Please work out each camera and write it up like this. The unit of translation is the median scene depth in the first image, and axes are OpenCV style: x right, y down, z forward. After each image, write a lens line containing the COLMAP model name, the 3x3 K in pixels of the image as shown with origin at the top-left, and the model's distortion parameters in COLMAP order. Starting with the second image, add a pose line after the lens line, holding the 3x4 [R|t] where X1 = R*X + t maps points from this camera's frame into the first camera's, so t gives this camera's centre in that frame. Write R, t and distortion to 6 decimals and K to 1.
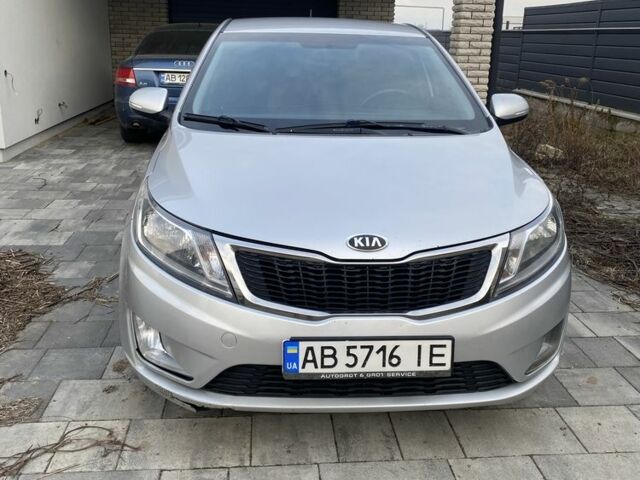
lens RADIAL K [[650.1, 0, 320.0], [0, 650.1, 240.0], [0, 0, 1]] dist [0.008570, 0.010890]
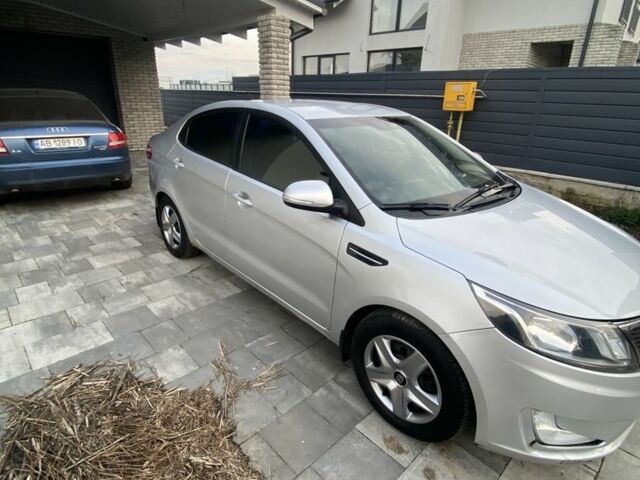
lens RADIAL K [[370.1, 0, 320.0], [0, 370.1, 240.0], [0, 0, 1]] dist [0.037747, -0.042975]
pose [[0.786244, -0.228568, 0.574088, -0.355931], [0.180632, 0.973506, 0.140208, -0.129750], [-0.590926, -0.006539, 0.806700, 0.299761]]
